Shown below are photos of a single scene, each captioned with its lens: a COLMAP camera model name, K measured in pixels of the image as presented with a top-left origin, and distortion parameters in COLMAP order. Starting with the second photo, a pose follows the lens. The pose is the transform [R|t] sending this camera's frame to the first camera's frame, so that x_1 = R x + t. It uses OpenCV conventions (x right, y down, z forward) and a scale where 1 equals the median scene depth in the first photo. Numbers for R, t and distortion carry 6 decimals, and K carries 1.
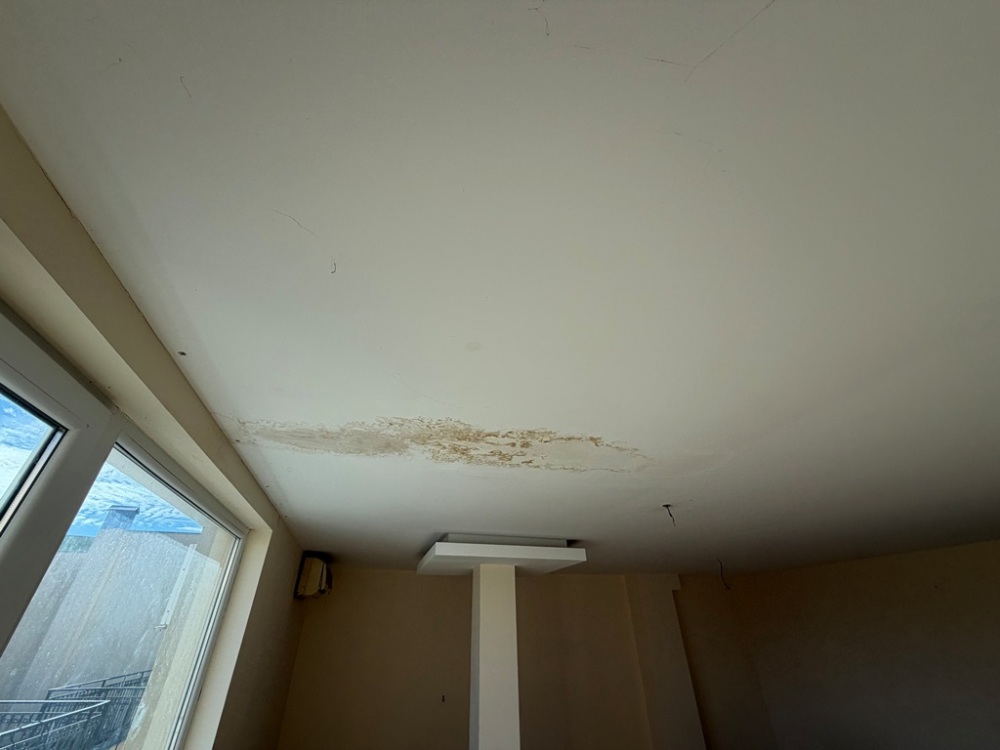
lens RADIAL K [[397.0, 0, 495.6], [0, 397.0, 375.3], [0, 0, 1]] dist [0.001792, -0.000403]
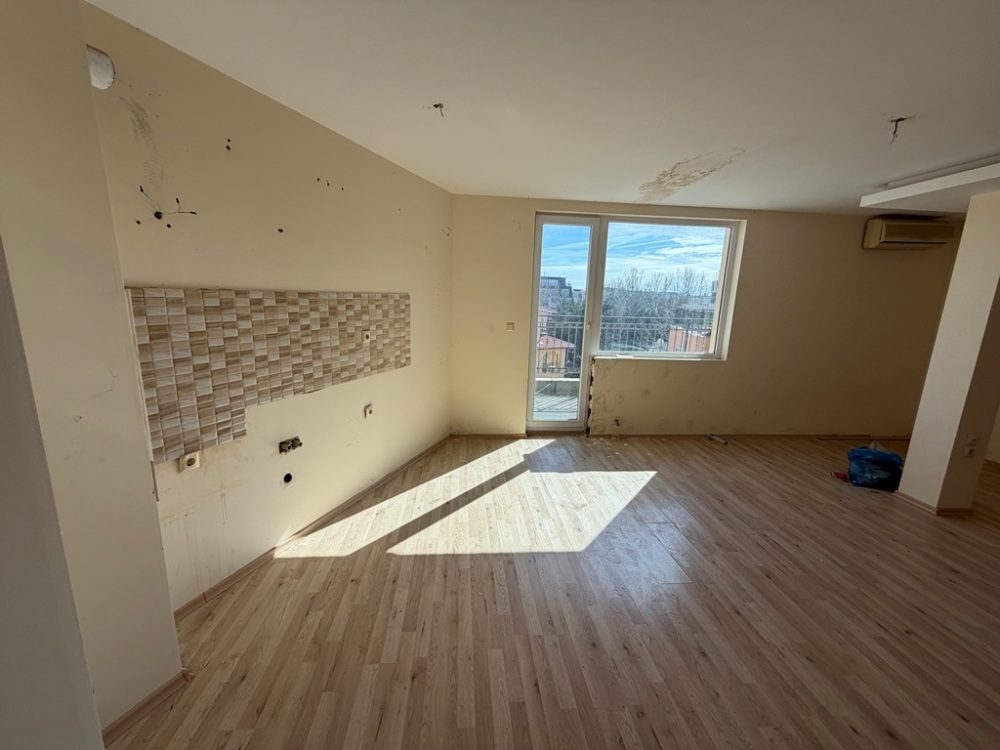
lens RADIAL K [[397.0, 0, 497.4], [0, 397.0, 374.6], [0, 0, 1]] dist [0.001792, -0.000403]
pose [[-0.199663, 0.194170, -0.960434, 1.589643], [0.503003, 0.861478, 0.069596, 0.299738], [0.840906, -0.469205, -0.269673, 0.185651]]
